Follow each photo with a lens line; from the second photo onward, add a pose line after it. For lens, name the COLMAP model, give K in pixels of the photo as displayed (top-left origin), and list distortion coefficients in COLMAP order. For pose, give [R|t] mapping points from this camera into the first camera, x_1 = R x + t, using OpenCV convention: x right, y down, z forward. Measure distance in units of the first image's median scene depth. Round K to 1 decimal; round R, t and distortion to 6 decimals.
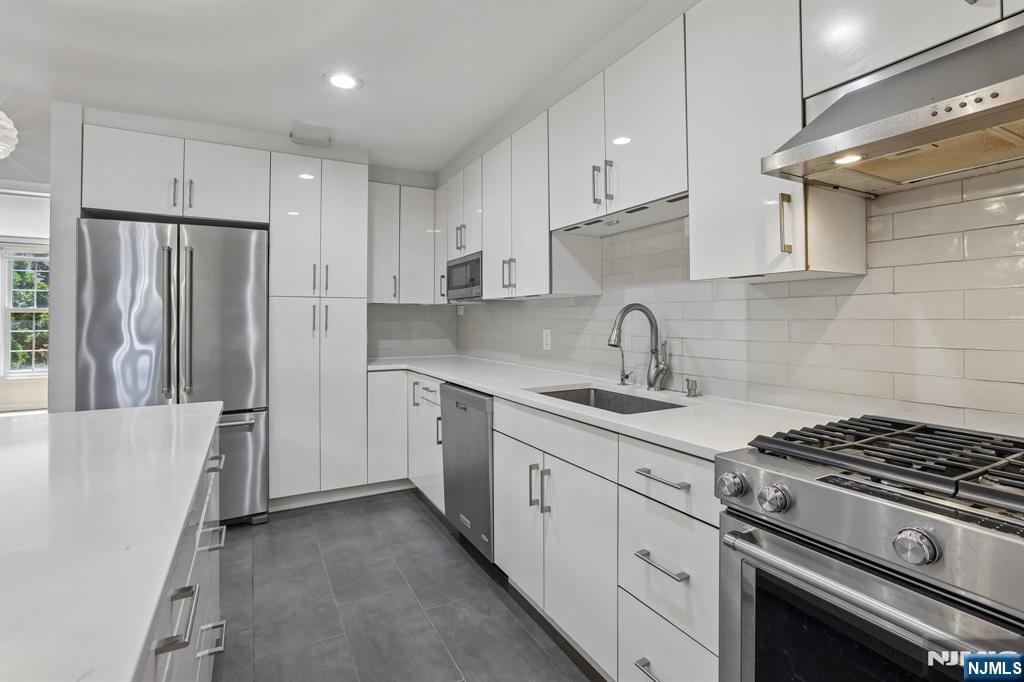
lens RADIAL K [[470.0, 0, 513.5], [0, 470.0, 317.7], [0, 0, 1]] dist [-0.044823, 0.014128]
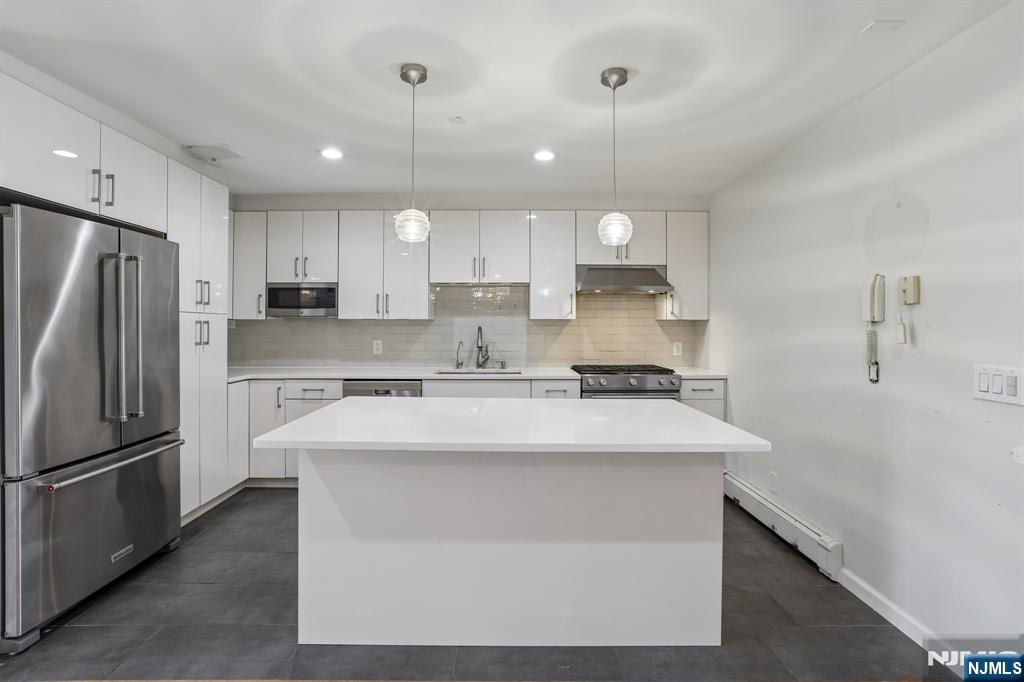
lens RADIAL K [[470.0, 0, 512.8], [0, 470.0, 330.7], [0, 0, 1]] dist [-0.044823, 0.014128]
pose [[0.473886, -0.001900, 0.880584, -1.182886], [-0.007475, 0.999953, 0.006181, -0.019964], [-0.880554, -0.009512, 0.473850, -0.076028]]
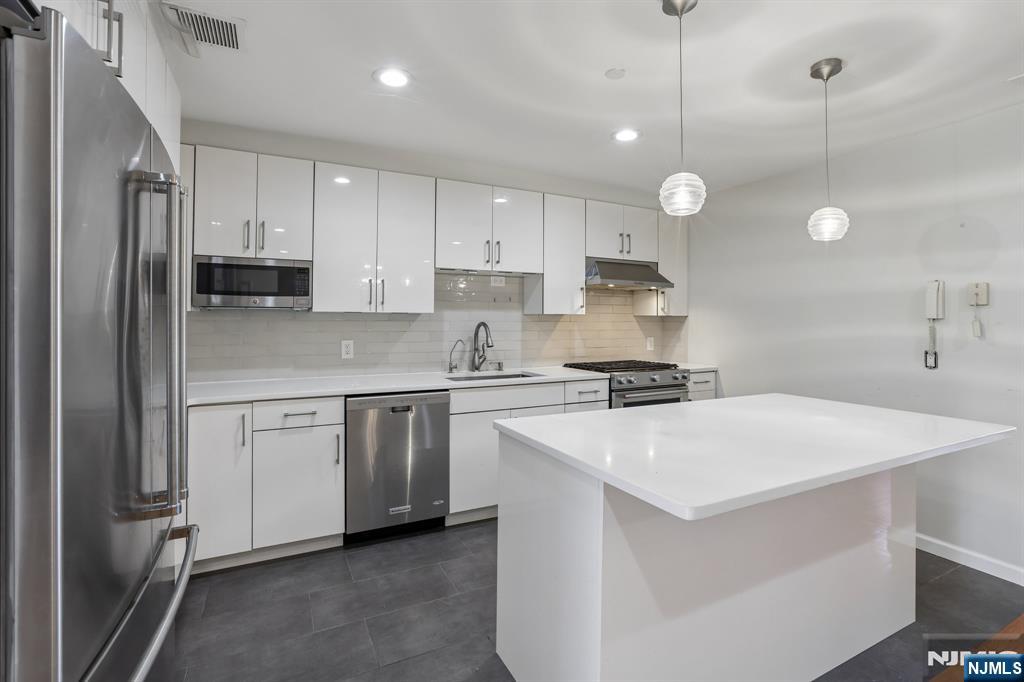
lens RADIAL K [[470.0, 0, 512.3], [0, 470.0, 321.8], [0, 0, 1]] dist [-0.044823, 0.014128]
pose [[0.038573, 0.005053, 0.999243, -1.182723], [-0.006752, 0.999966, -0.004796, -0.018363], [-0.999233, -0.006562, 0.038605, 0.659965]]
